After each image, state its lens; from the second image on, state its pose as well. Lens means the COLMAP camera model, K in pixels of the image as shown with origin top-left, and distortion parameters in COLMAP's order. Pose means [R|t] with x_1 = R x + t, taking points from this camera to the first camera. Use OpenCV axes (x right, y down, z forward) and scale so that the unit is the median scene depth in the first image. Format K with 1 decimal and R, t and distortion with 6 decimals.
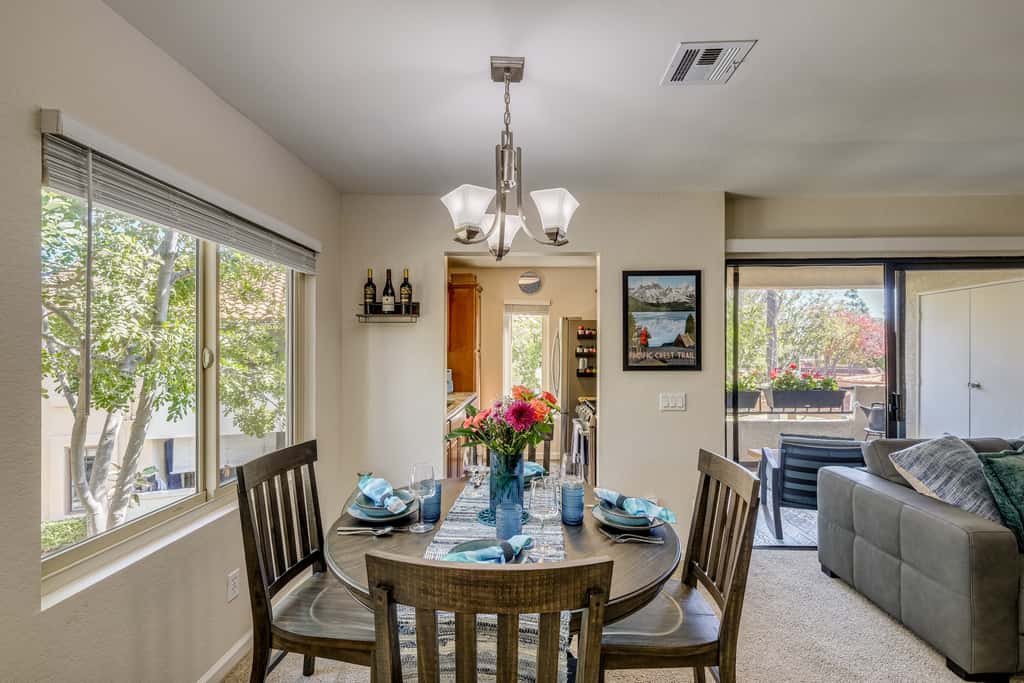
lens RADIAL K [[449.4, 0, 511.0], [0, 449.4, 356.7], [0, 0, 1]] dist [-0.000725, -0.000174]
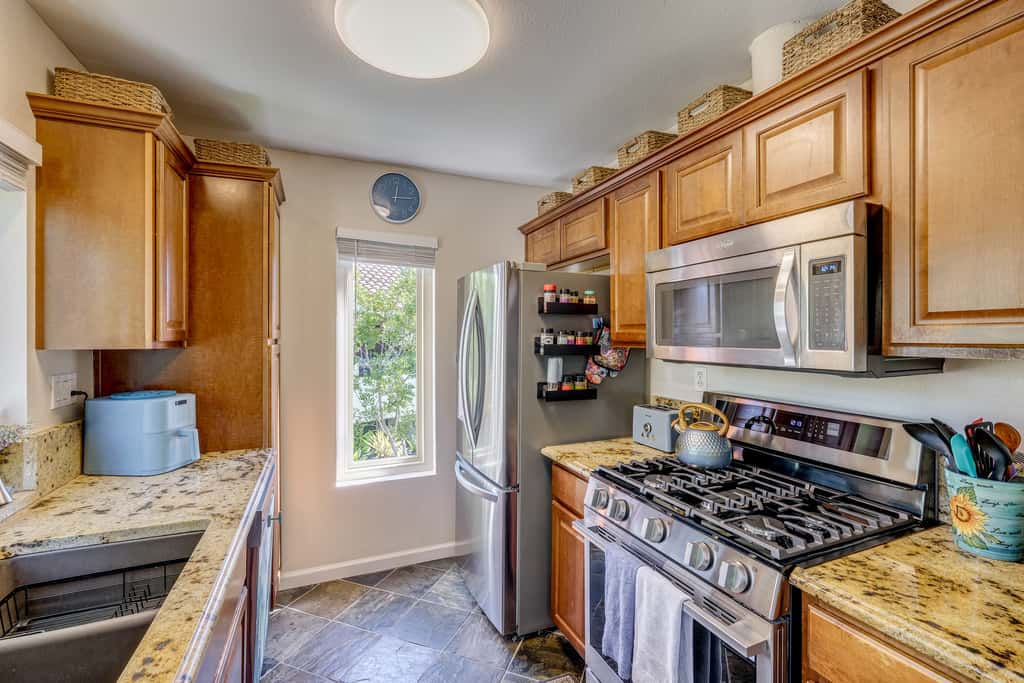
lens RADIAL K [[451.2, 0, 512.0], [0, 451.2, 344.2], [0, 0, 1]] dist [-0.000143, -0.000120]
pose [[0.906342, -0.008324, 0.422463, -0.095629], [0.008525, 0.999963, 0.001414, -0.016781], [-0.422459, 0.002320, 0.906379, 0.983193]]
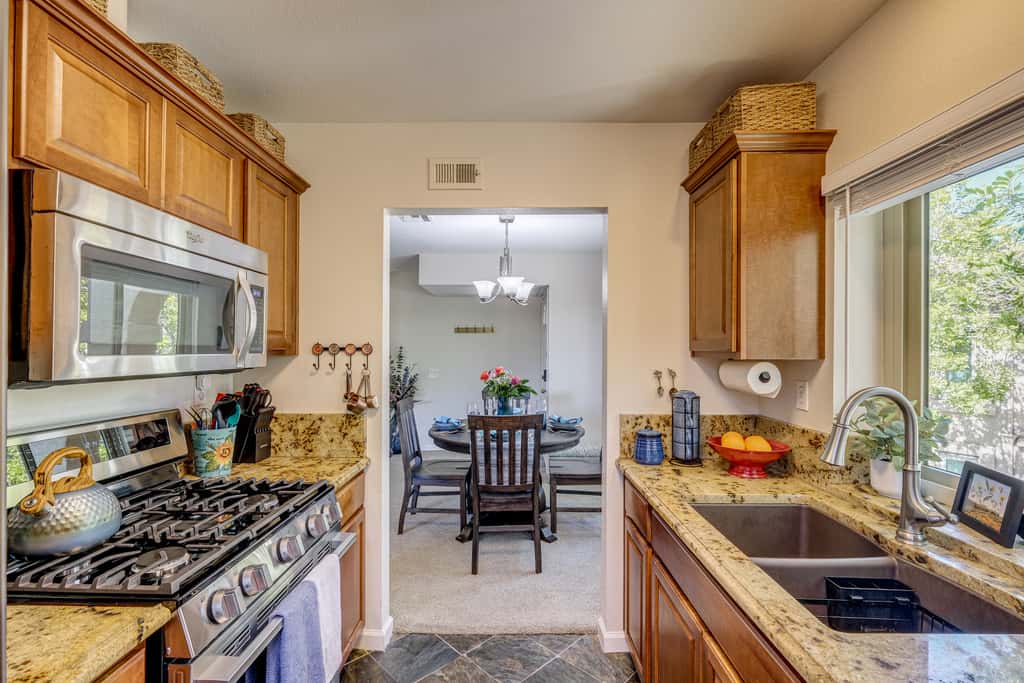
lens RADIAL K [[451.2, 0, 512.0], [0, 451.2, 344.2], [0, 0, 1]] dist [-0.000143, -0.000120]
pose [[-0.999488, -0.007035, -0.031205, 0.024605], [-0.007065, 0.999975, 0.000862, -0.021700], [0.031198, 0.001082, -0.999513, 1.737734]]
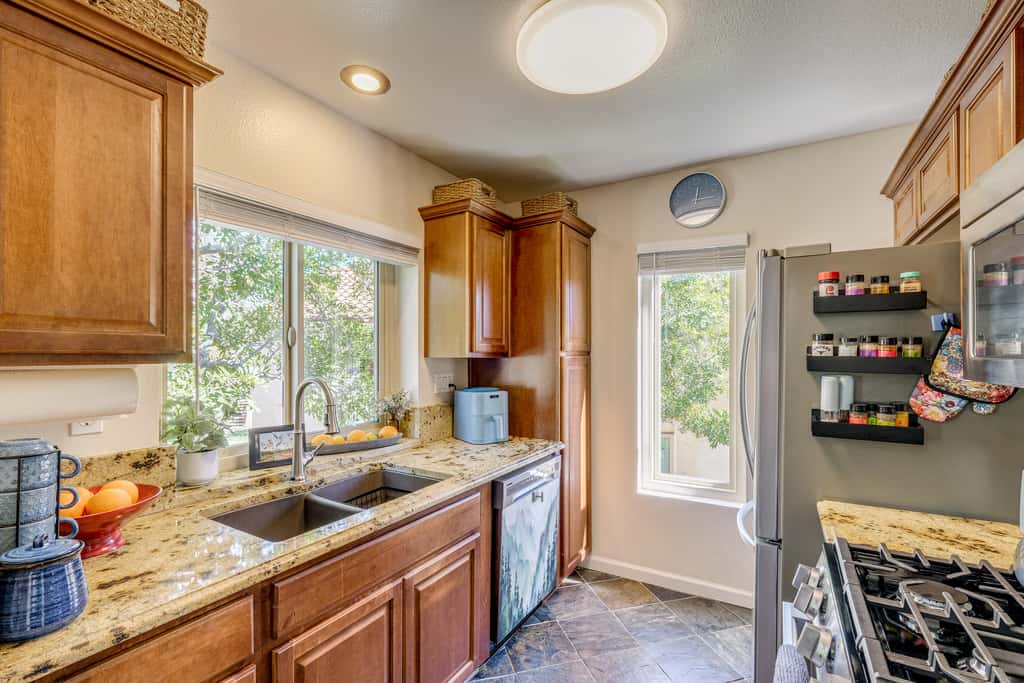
lens RADIAL K [[451.8, 0, 506.2], [0, 451.8, 361.1], [0, 0, 1]] dist [-0.001697, -0.000355]
pose [[0.874650, 0.003650, -0.484740, 0.179044], [-0.003236, 0.999993, 0.001691, -0.009602], [0.484743, 0.000089, 0.874656, 0.988181]]
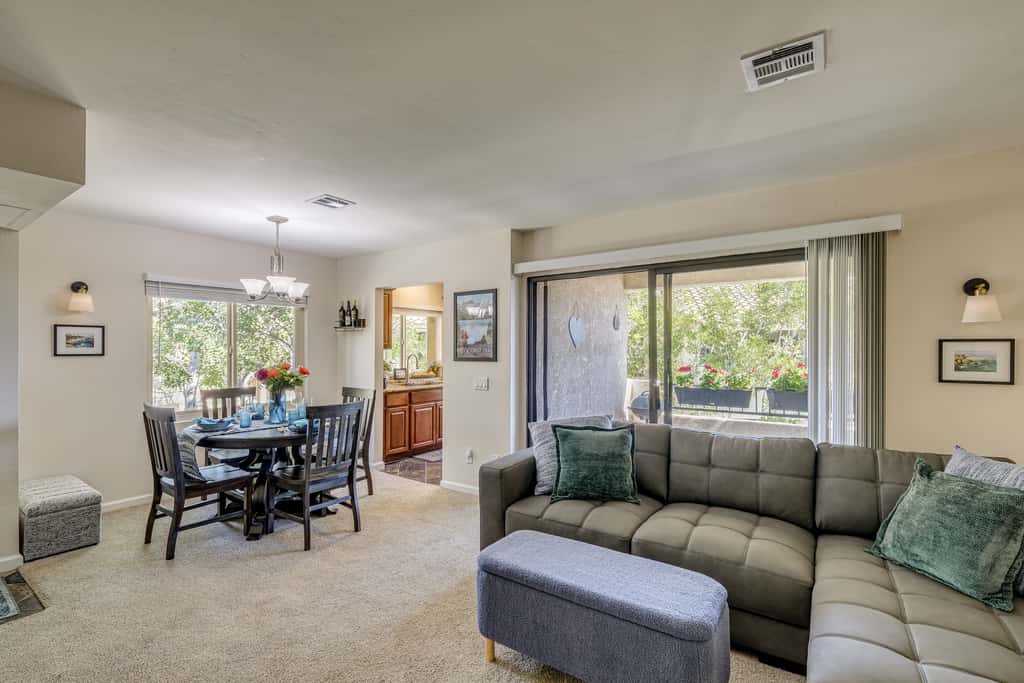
lens RADIAL K [[454.0, 0, 514.4], [0, 454.0, 350.9], [0, 0, 1]] dist [0.000805, 0.000330]
pose [[0.844397, 0.003719, -0.535705, 1.202733], [-0.006786, 0.999970, -0.003754, 0.002743], [0.535675, 0.006805, 0.844397, -0.138334]]
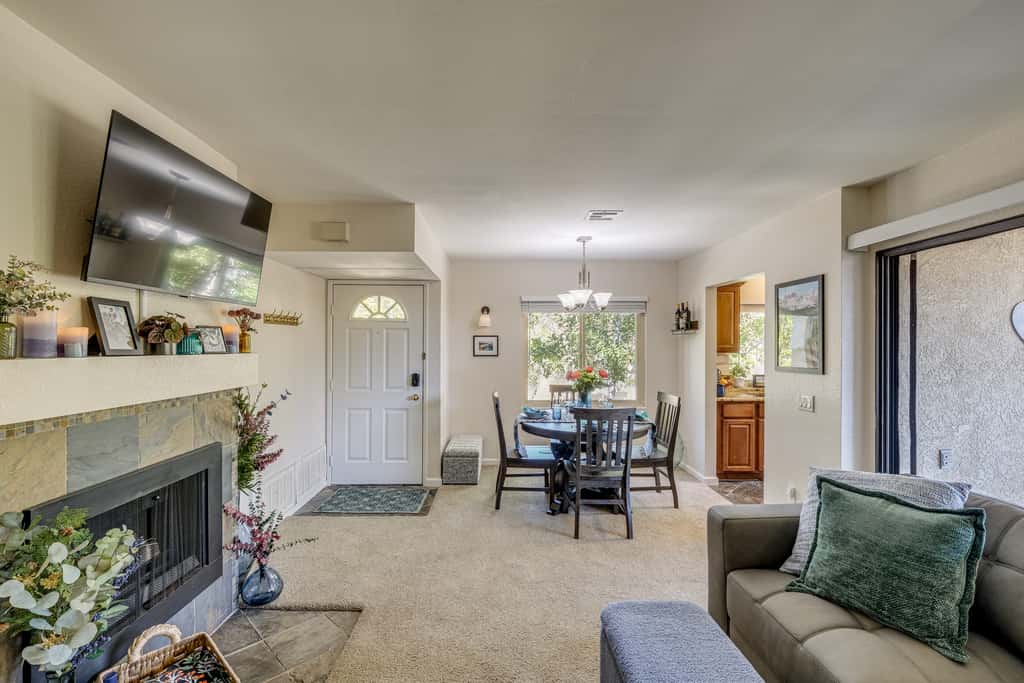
lens RADIAL K [[451.2, 0, 512.0], [0, 451.2, 344.2], [0, 0, 1]] dist [-0.000143, -0.000120]
pose [[0.062834, -0.001436, -0.998023, 1.368057], [-0.013240, 0.999910, -0.002272, -0.025046], [0.997936, 0.013356, 0.062809, 0.247885]]
